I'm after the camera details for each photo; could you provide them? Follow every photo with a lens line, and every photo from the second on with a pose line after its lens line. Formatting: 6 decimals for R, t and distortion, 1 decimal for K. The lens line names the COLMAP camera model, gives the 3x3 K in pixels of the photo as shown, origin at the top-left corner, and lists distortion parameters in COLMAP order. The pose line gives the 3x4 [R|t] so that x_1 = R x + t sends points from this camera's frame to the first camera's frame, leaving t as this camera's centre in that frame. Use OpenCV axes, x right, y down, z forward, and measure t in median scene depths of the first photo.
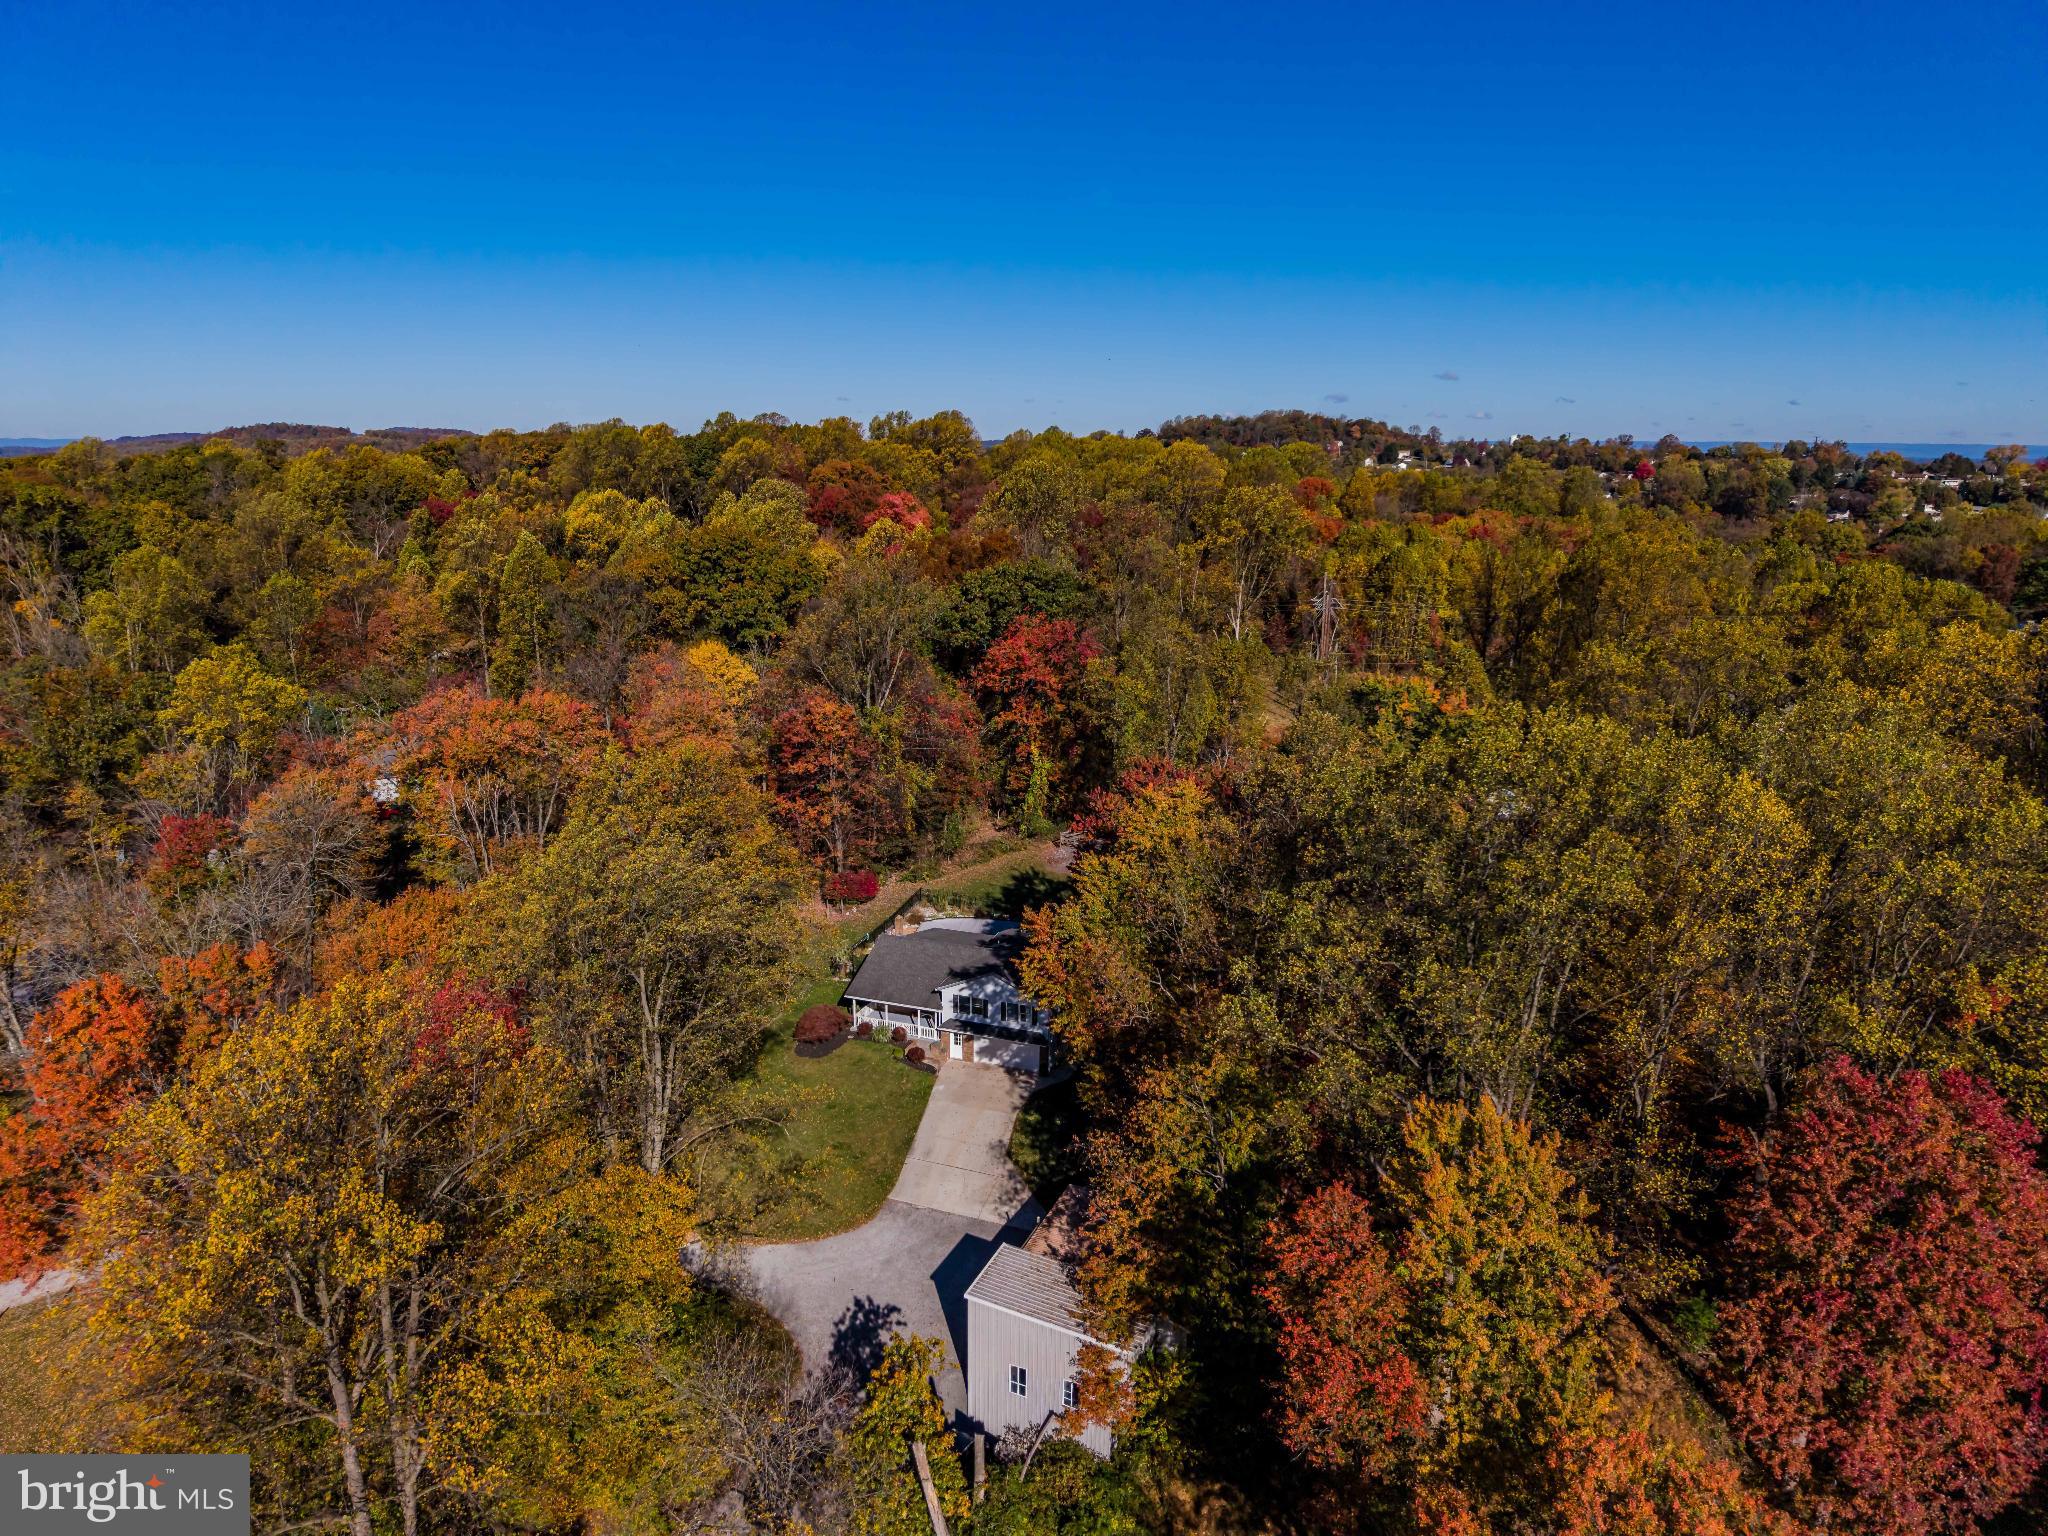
lens RADIAL K [[1382.0, 0, 1018.3], [0, 1382.0, 730.9], [0, 0, 1]] dist [0.051197, -0.087576]
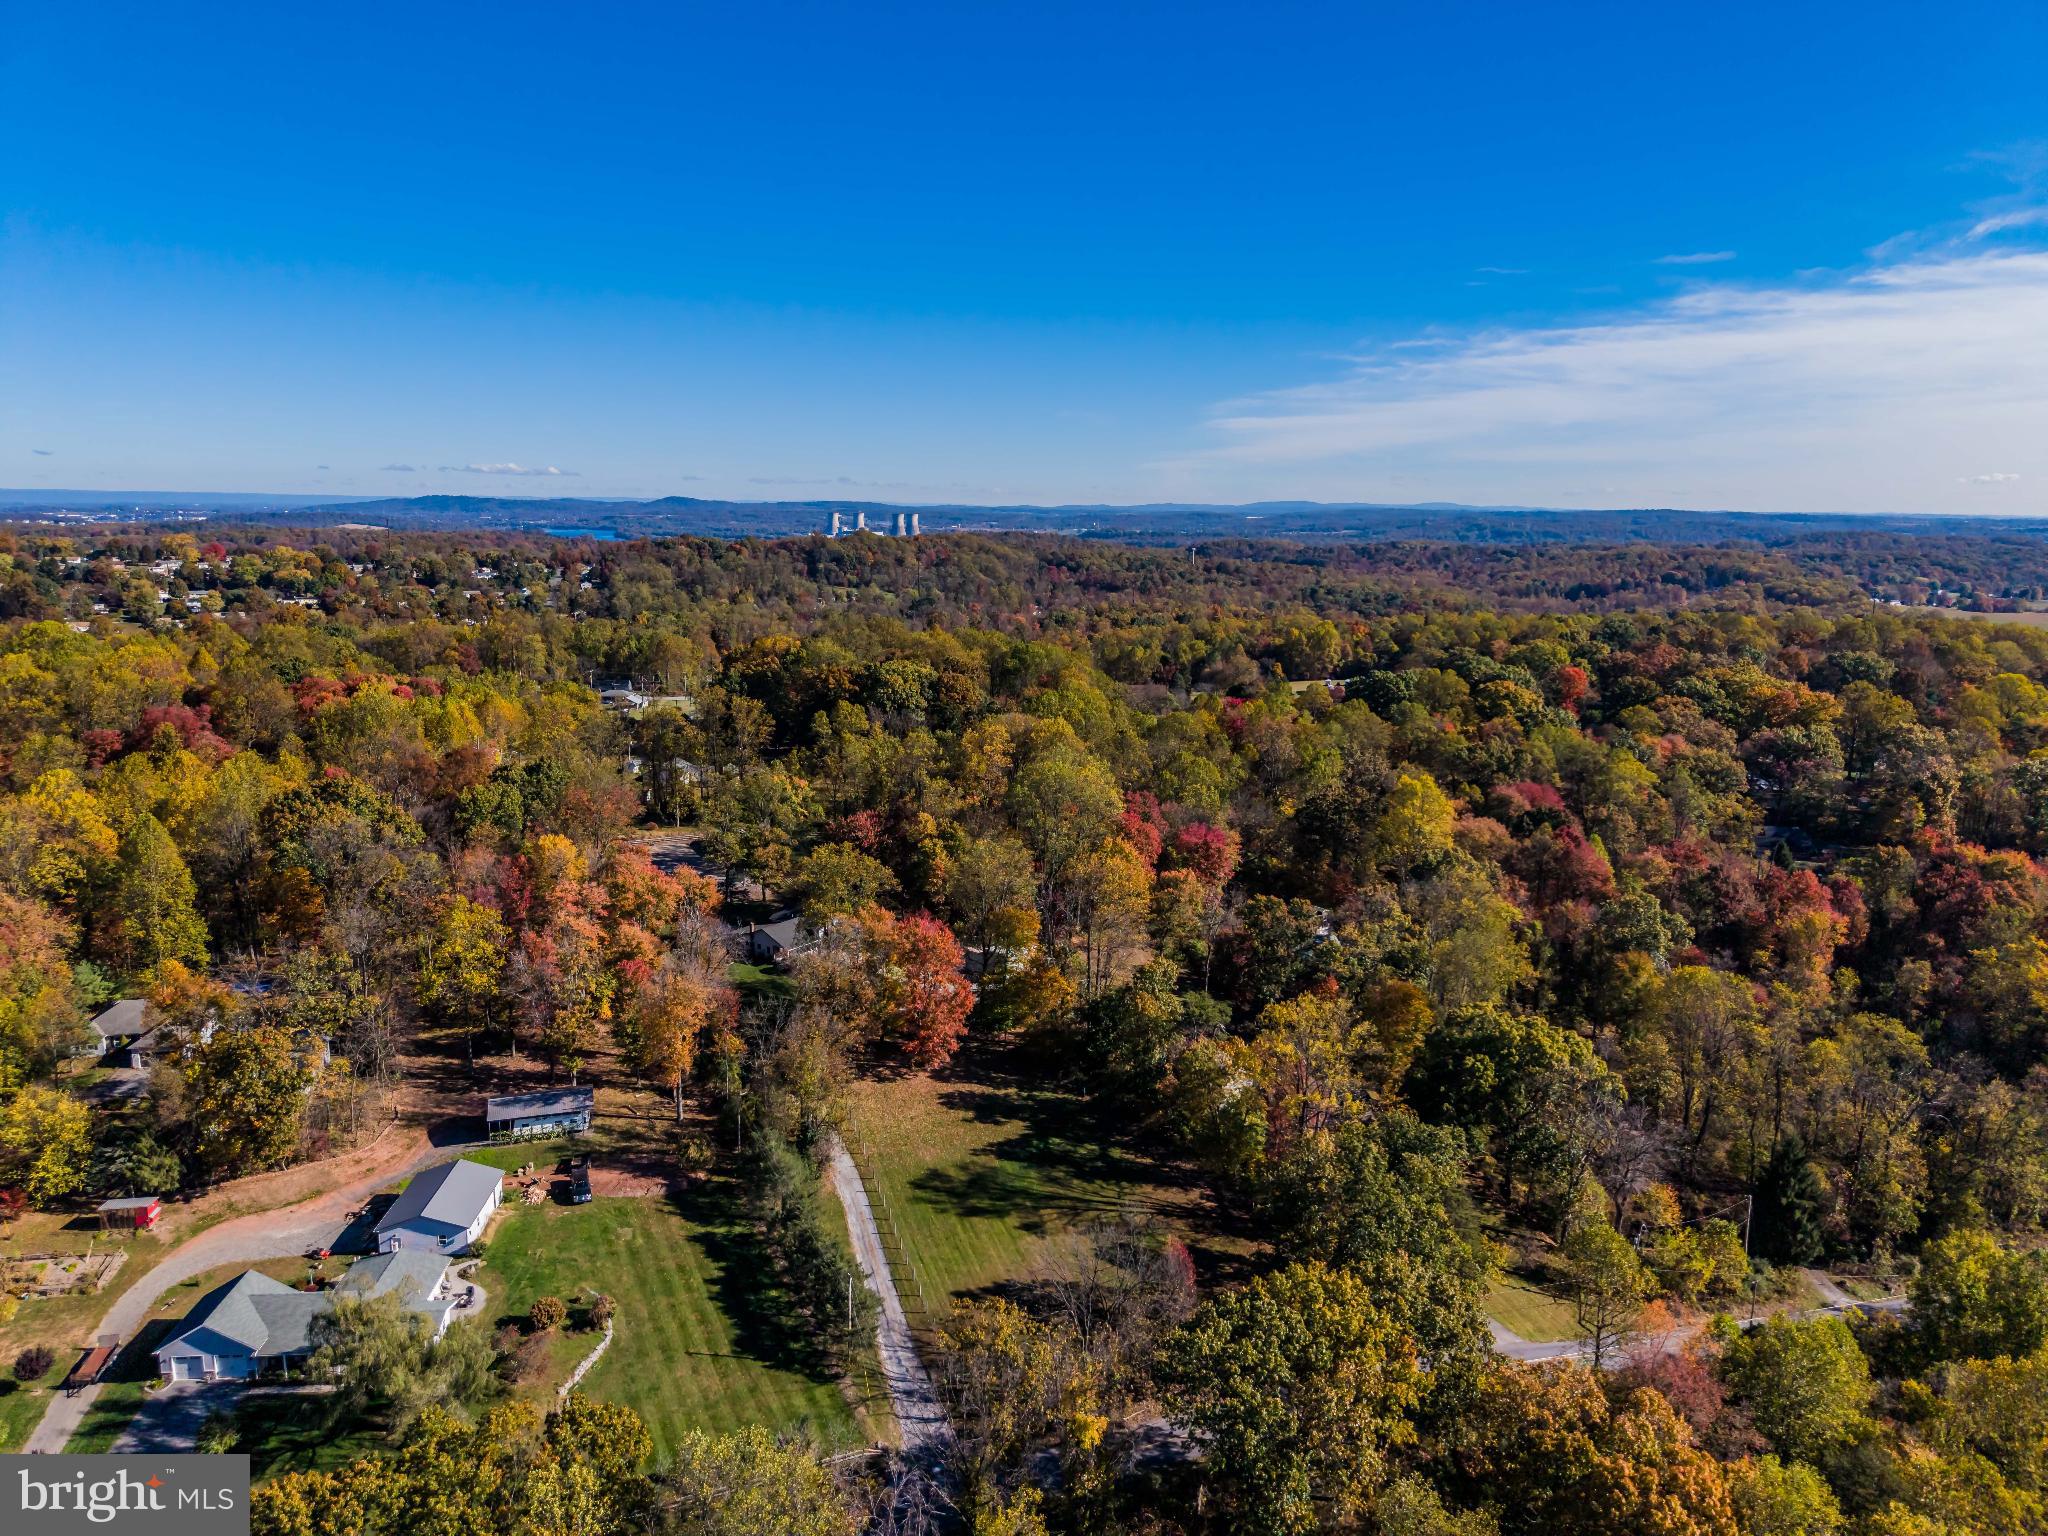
lens RADIAL K [[1360.7, 0, 1025.2], [0, 1360.7, 793.8], [0, 0, 1]] dist [0.038966, -0.047160]
pose [[0.279371, -0.203821, 0.938301, -2.193028], [0.187044, 0.970042, 0.155025, -0.357756], [-0.941789, 0.132195, 0.309126, -0.111432]]
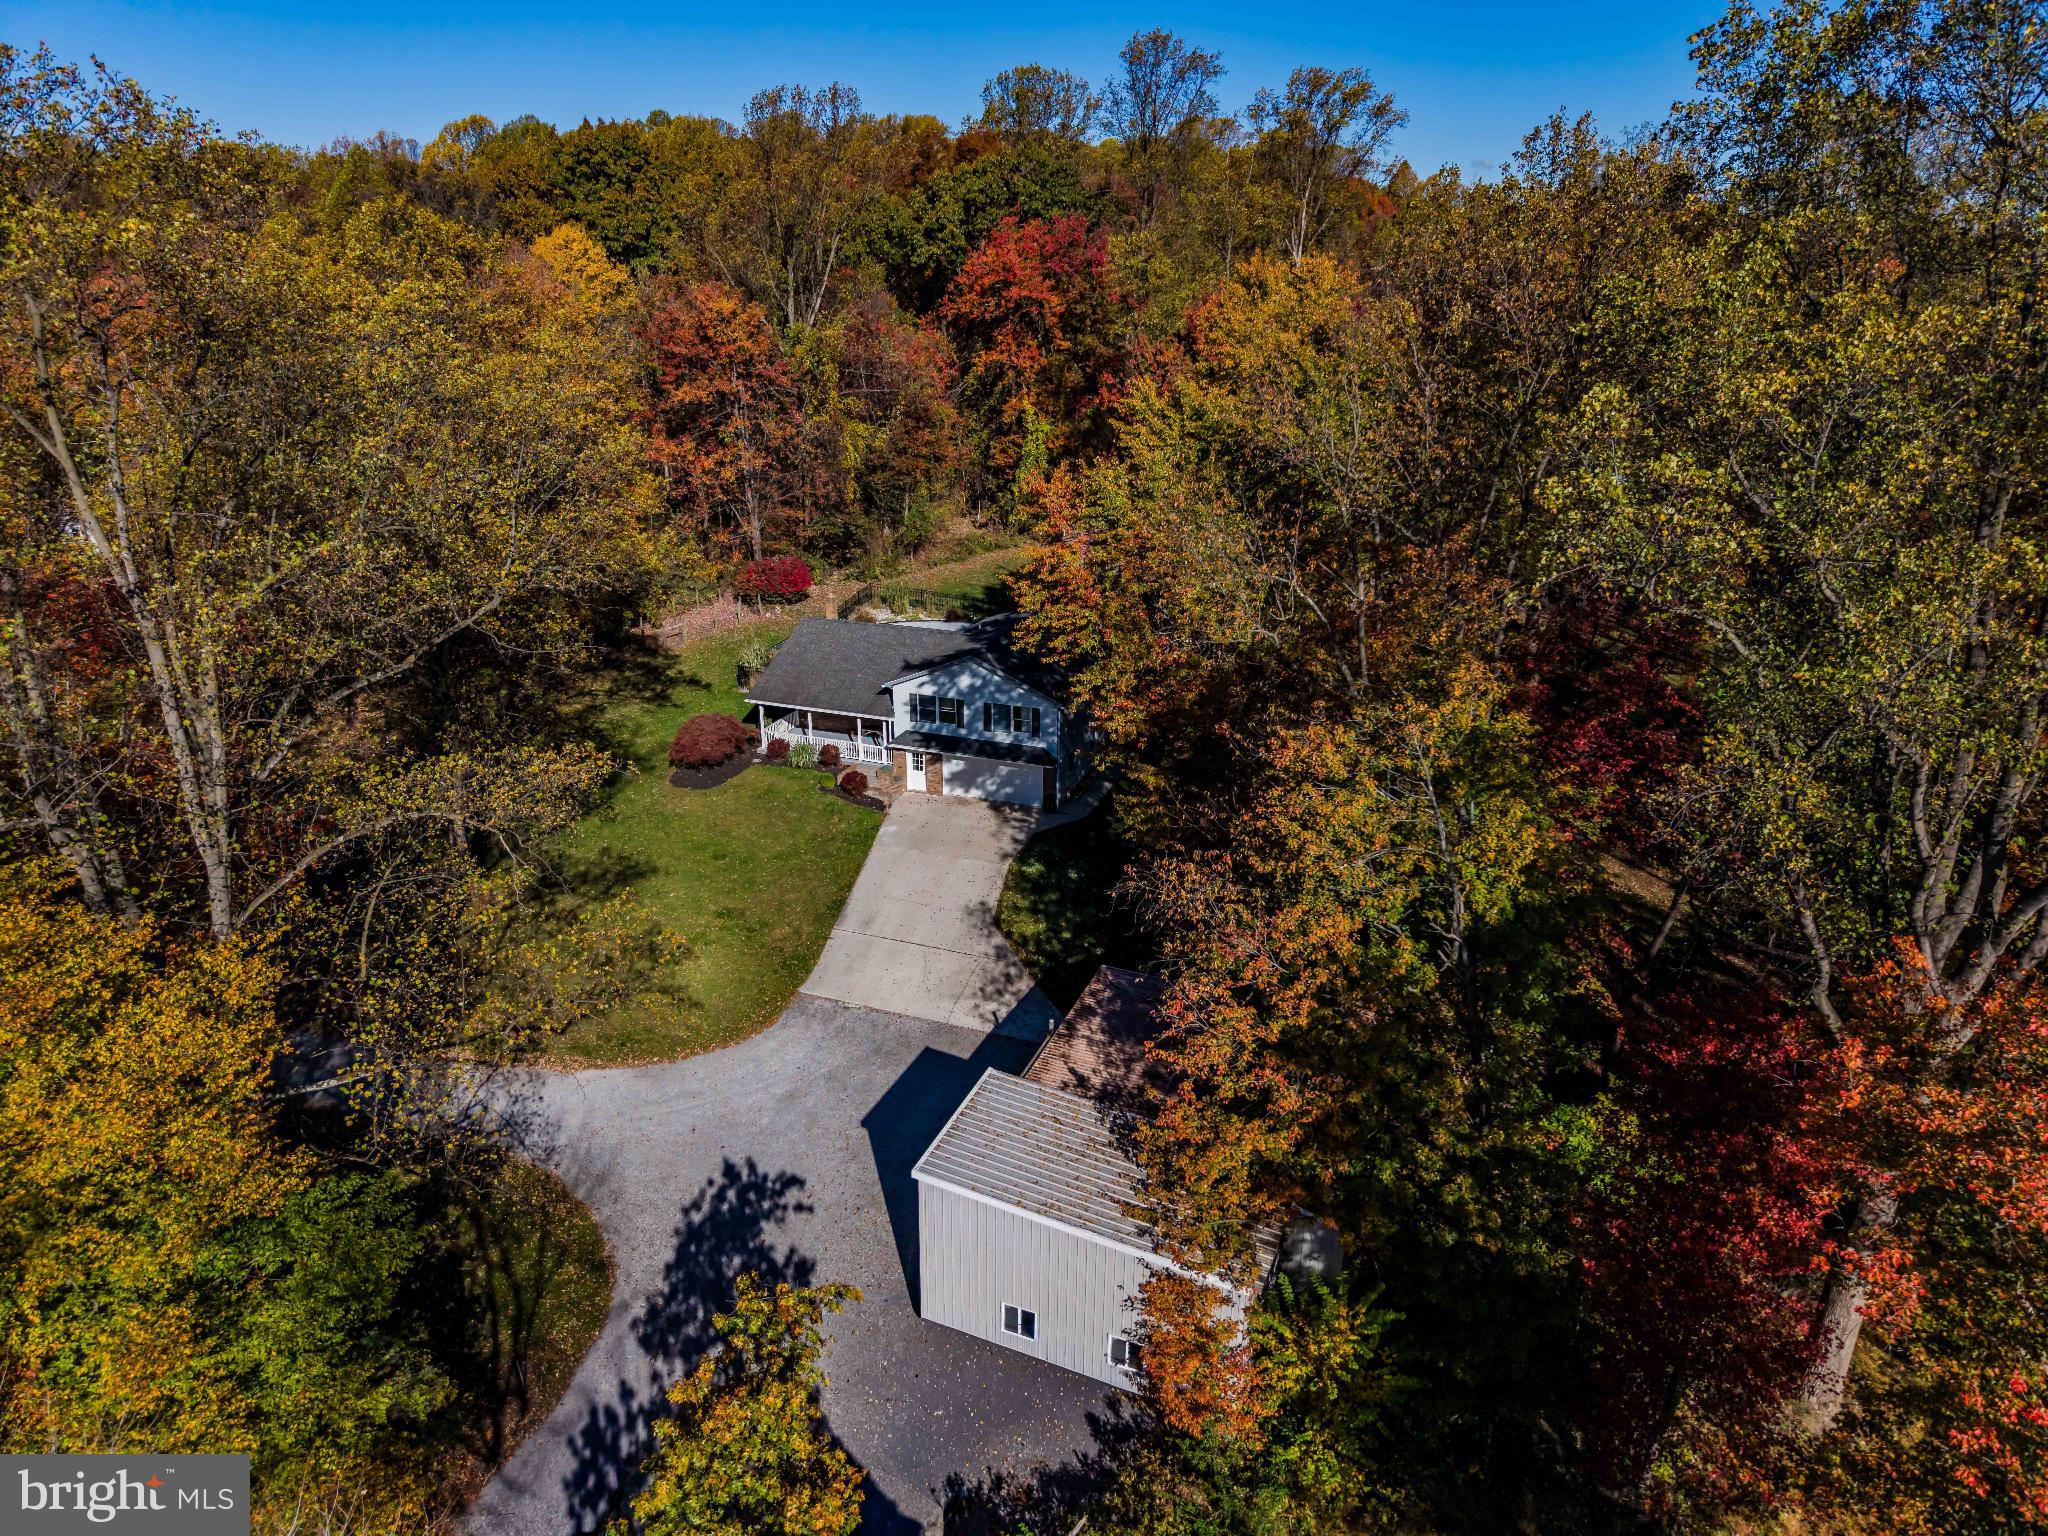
lens RADIAL K [[1363.3, 0, 1012.3], [0, 1363.3, 762.2], [0, 0, 1]] dist [0.152080, -0.214169]
pose [[0.999963, -0.005046, 0.006918, -0.003311], [0.003931, 0.988278, 0.152613, 0.126703], [-0.007607, -0.152580, 0.988262, 0.365303]]
